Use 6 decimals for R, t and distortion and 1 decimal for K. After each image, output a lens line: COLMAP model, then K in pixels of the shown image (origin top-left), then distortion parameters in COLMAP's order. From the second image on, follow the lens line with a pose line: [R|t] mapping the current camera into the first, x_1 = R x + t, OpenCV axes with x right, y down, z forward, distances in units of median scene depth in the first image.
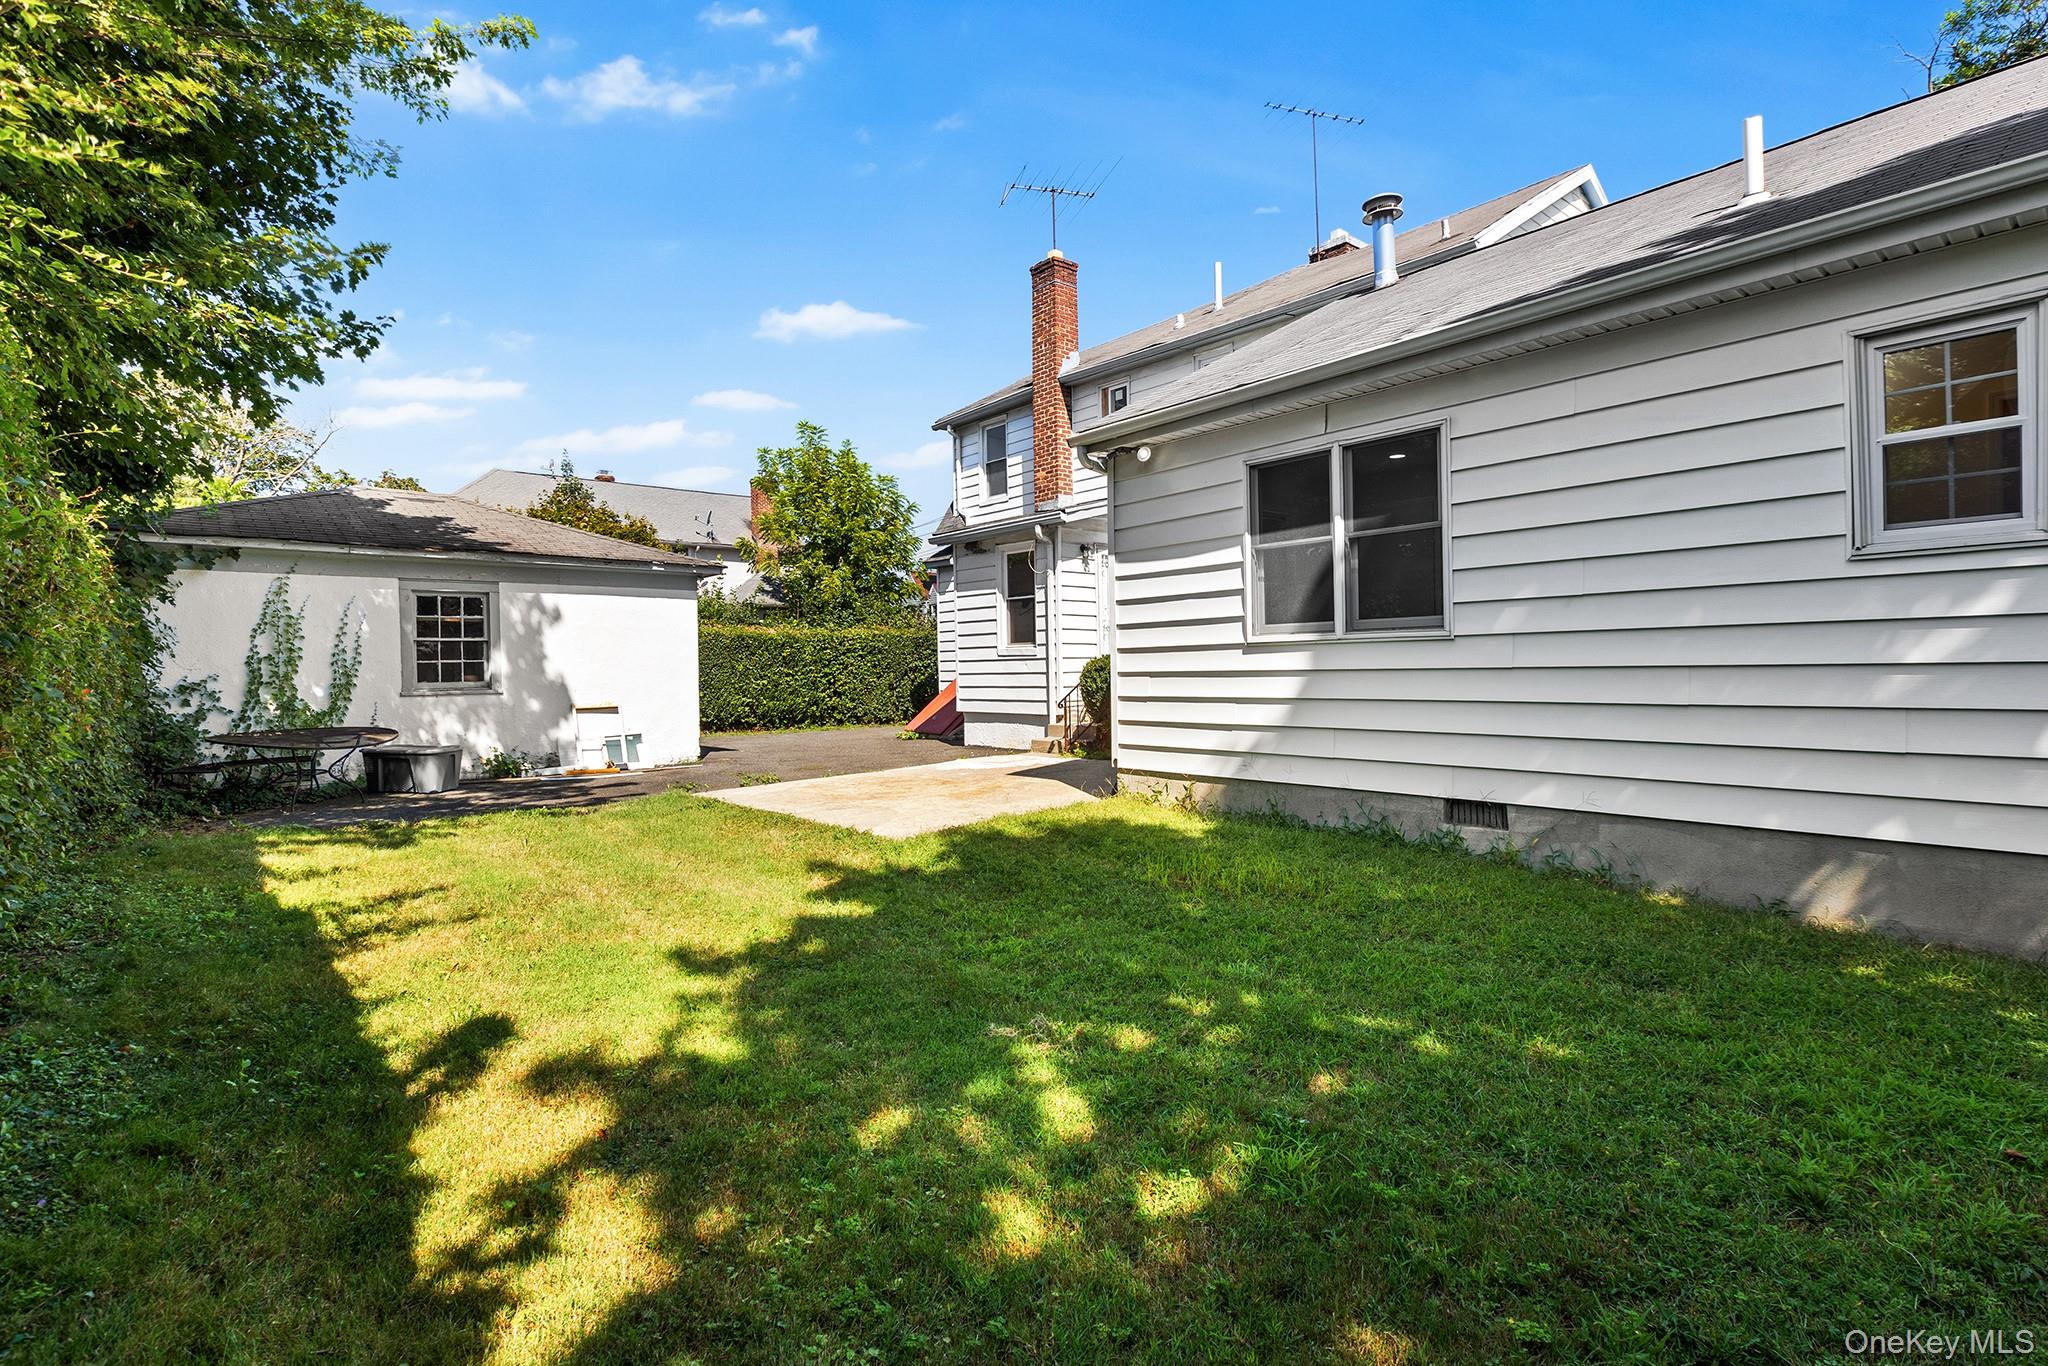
lens RADIAL K [[926.7, 0, 1024.9], [0, 926.7, 667.7], [0, 0, 1]] dist [-0.003391, -0.000384]
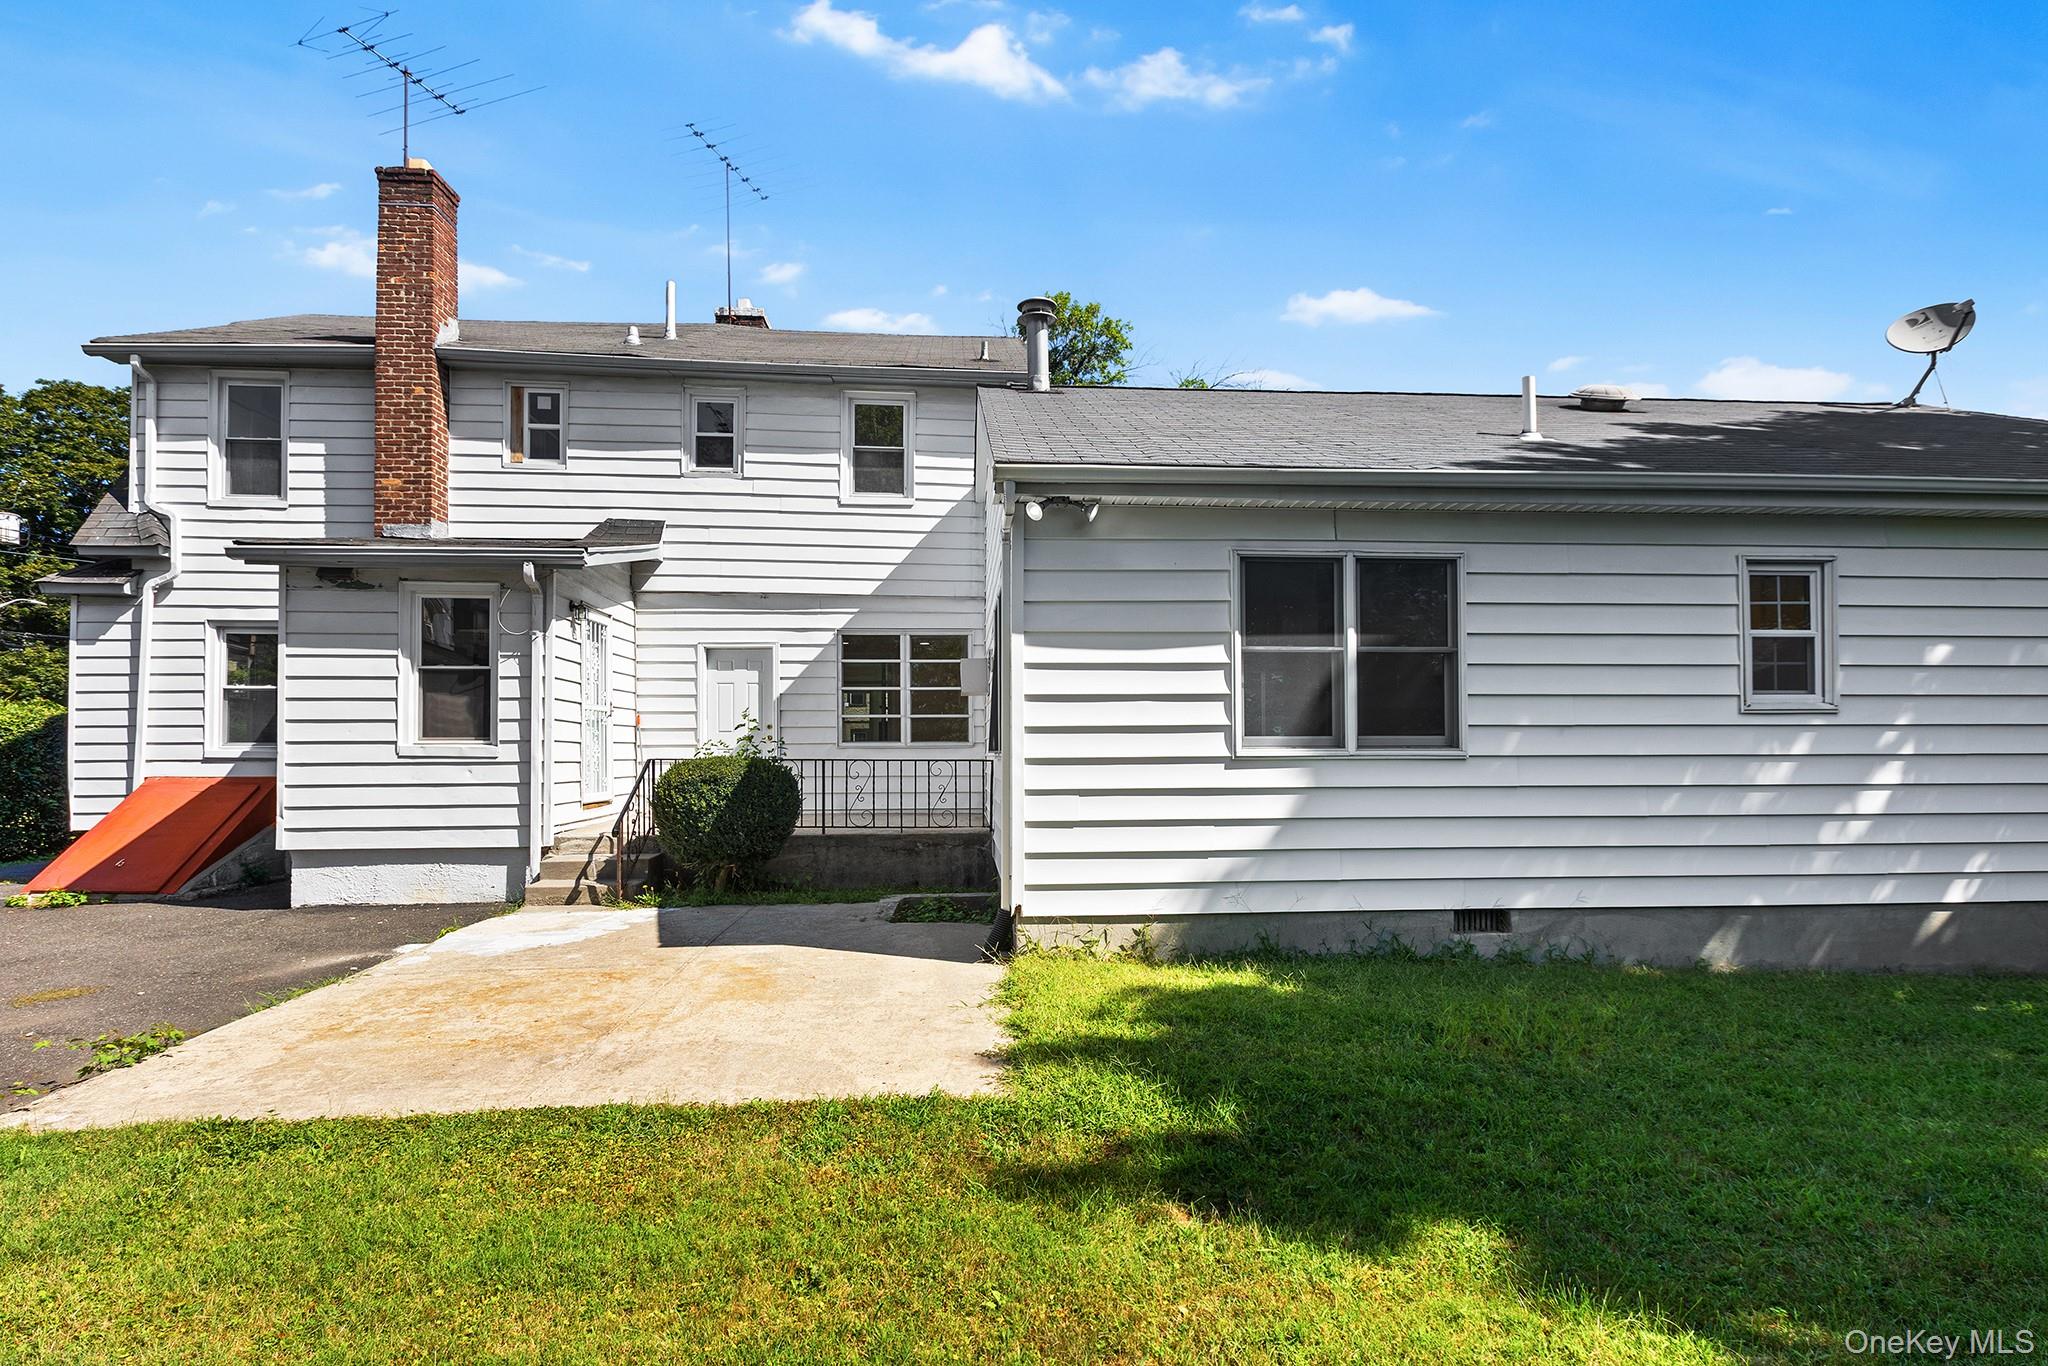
lens RADIAL K [[926.7, 0, 992.1], [0, 926.7, 743.3], [0, 0, 1]] dist [-0.003391, -0.000384]
pose [[0.608659, 0.029358, 0.792888, -0.596646], [-0.006265, 0.999462, -0.032197, -0.009543], [-0.793407, 0.014630, 0.608516, 0.651085]]
